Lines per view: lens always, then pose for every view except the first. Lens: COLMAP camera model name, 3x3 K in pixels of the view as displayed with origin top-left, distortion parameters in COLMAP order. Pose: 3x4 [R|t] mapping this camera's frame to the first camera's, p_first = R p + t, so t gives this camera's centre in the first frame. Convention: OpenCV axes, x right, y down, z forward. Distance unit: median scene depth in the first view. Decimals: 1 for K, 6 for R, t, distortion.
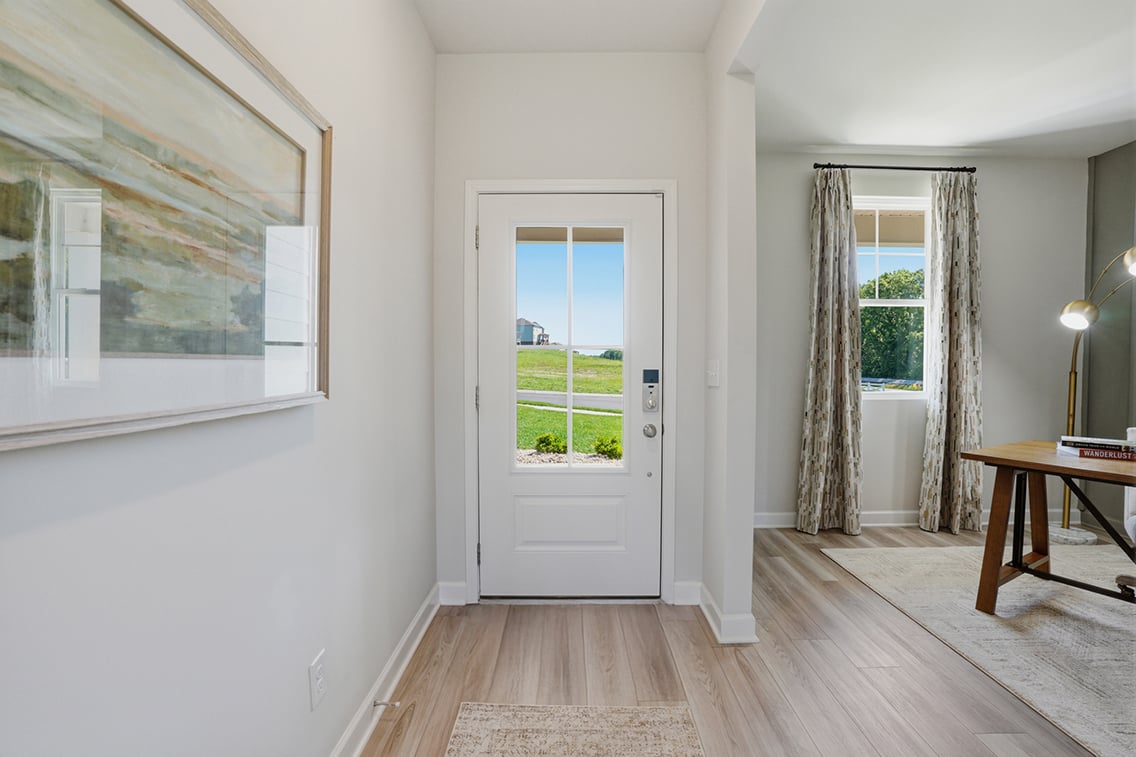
lens RADIAL K [[518.3, 0, 573.8], [0, 518.3, 376.8], [0, 0, 1]] dist [-0.029703, 0.002352]
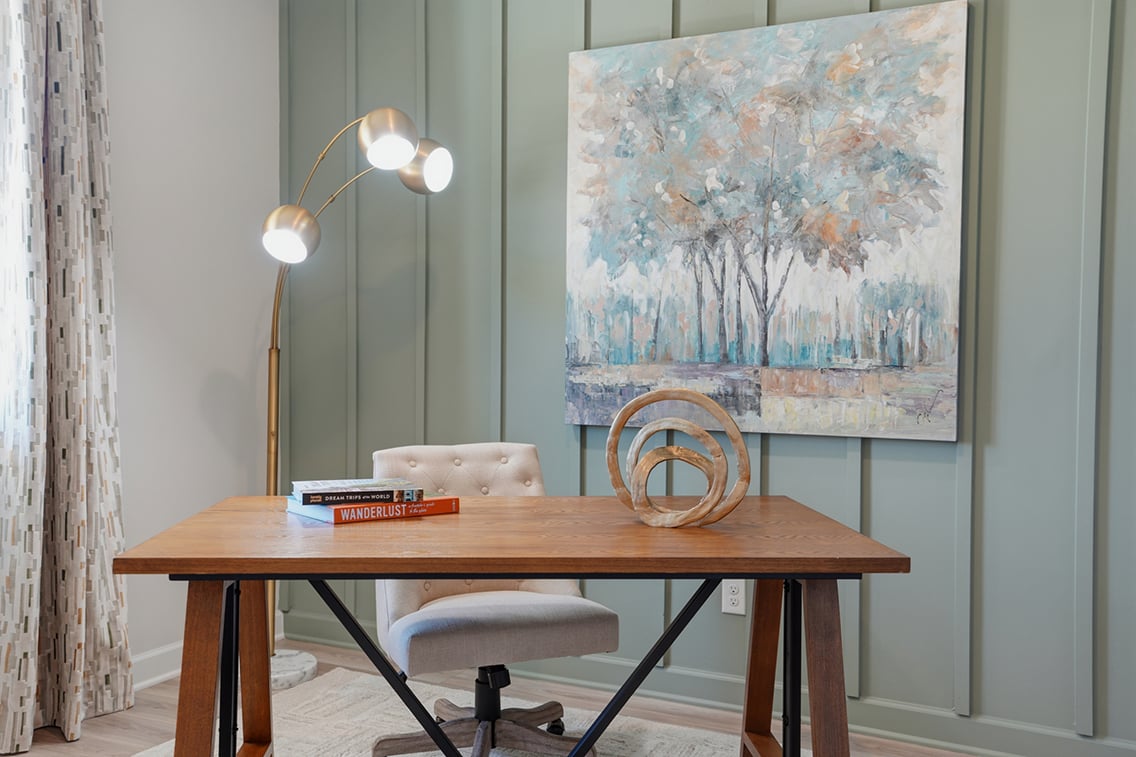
lens RADIAL K [[1084.6, 0, 570.7], [0, 1084.6, 379.6], [0, 0, 1]] dist [0.079704, 0.000000]
pose [[0.448699, -0.024584, 0.893345, 0.128485], [0.016617, 0.999678, 0.019164, 0.004827], [-0.893528, 0.006246, 0.448964, 0.225124]]
